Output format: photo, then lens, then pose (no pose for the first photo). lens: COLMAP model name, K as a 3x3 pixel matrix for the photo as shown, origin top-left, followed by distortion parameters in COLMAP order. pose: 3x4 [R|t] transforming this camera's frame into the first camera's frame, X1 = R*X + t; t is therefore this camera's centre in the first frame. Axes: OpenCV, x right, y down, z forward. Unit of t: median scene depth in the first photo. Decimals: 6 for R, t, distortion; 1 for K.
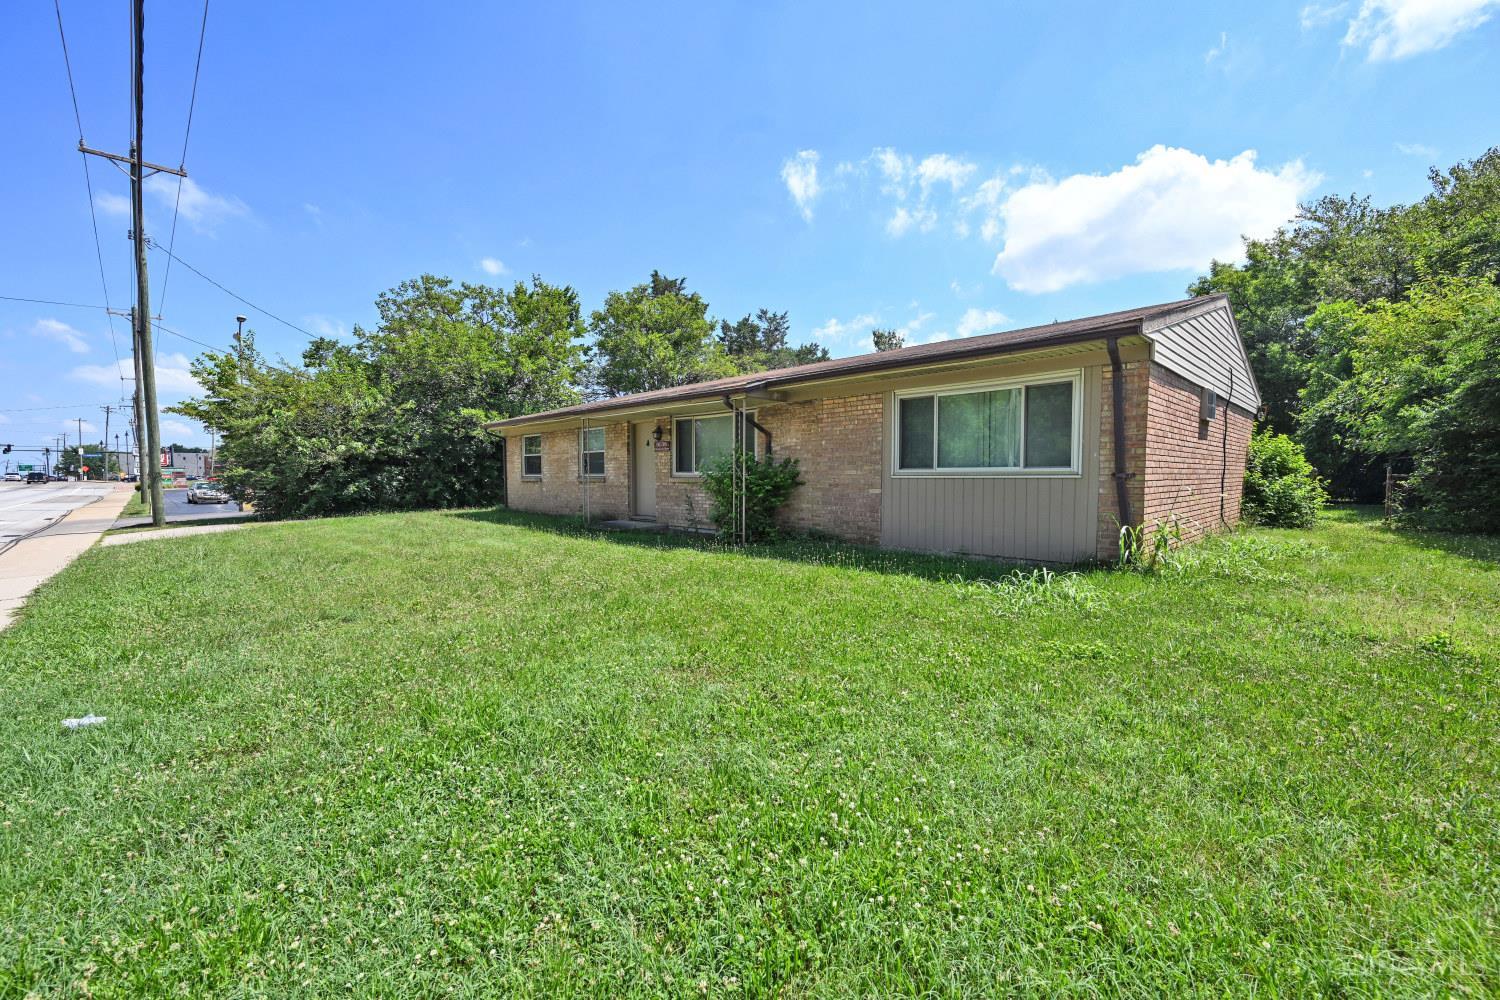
lens RADIAL K [[603.2, 0, 750.0], [0, 603.2, 500.0], [0, 0, 1]] dist [0.001259, 0.000279]
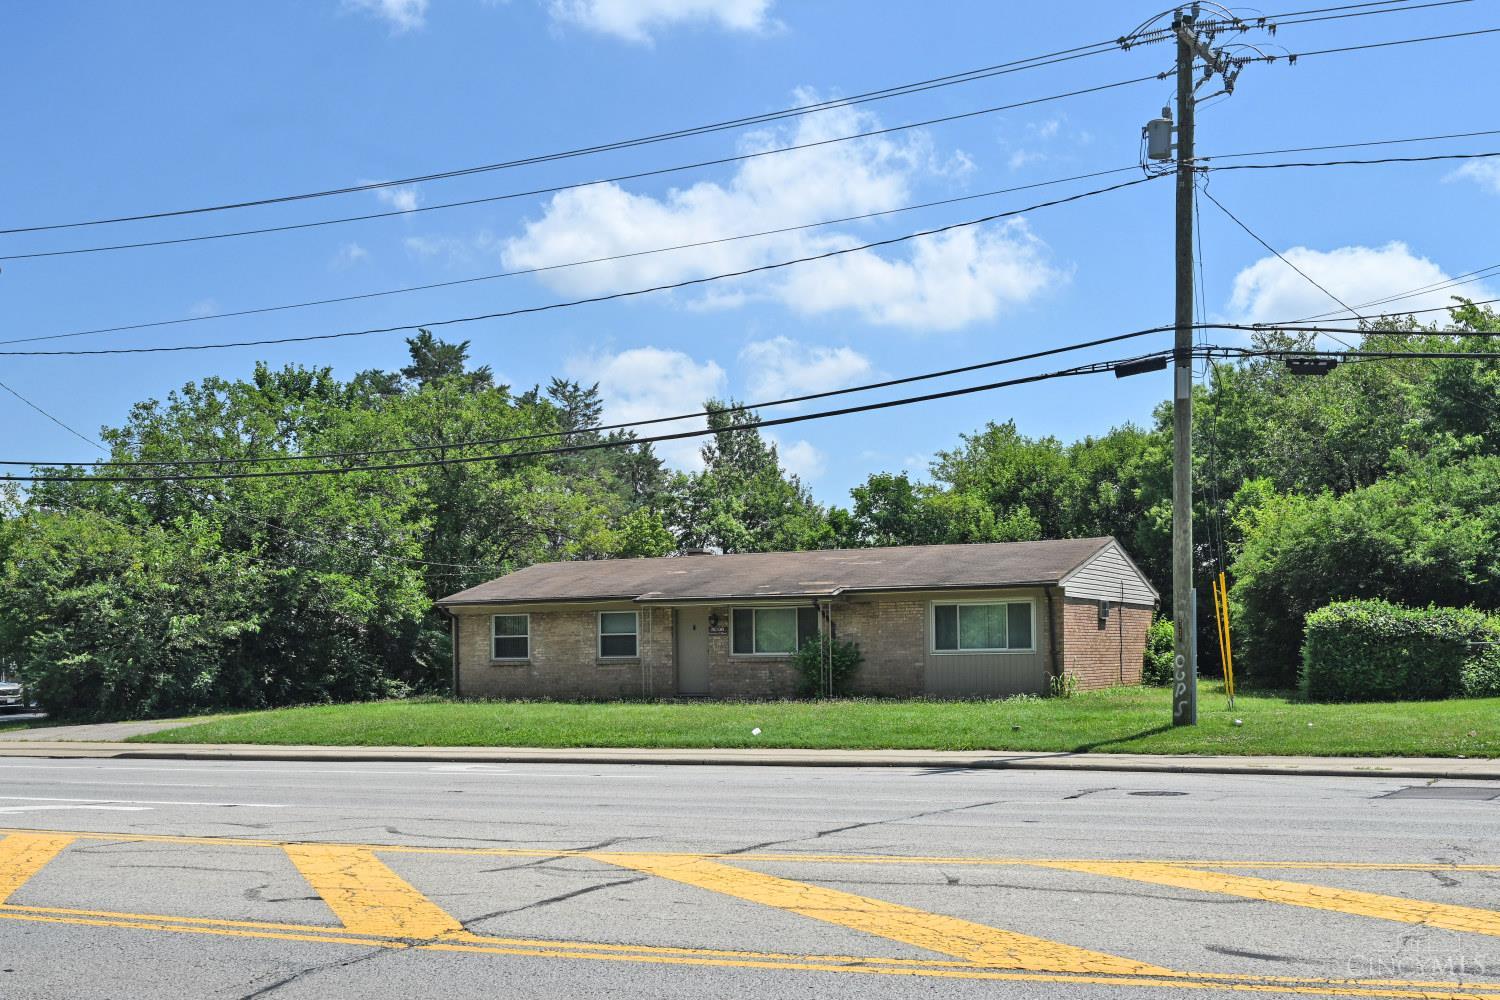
lens RADIAL K [[1793.9, 0, 750.0], [0, 1793.9, 500.0], [0, 0, 1]] dist [0.023392, 0.008476]
pose [[0.945129, 0.018373, 0.326181, -1.490364], [0.023943, 0.991837, -0.125245, 0.116556], [-0.325819, 0.126182, 0.936974, -2.810160]]
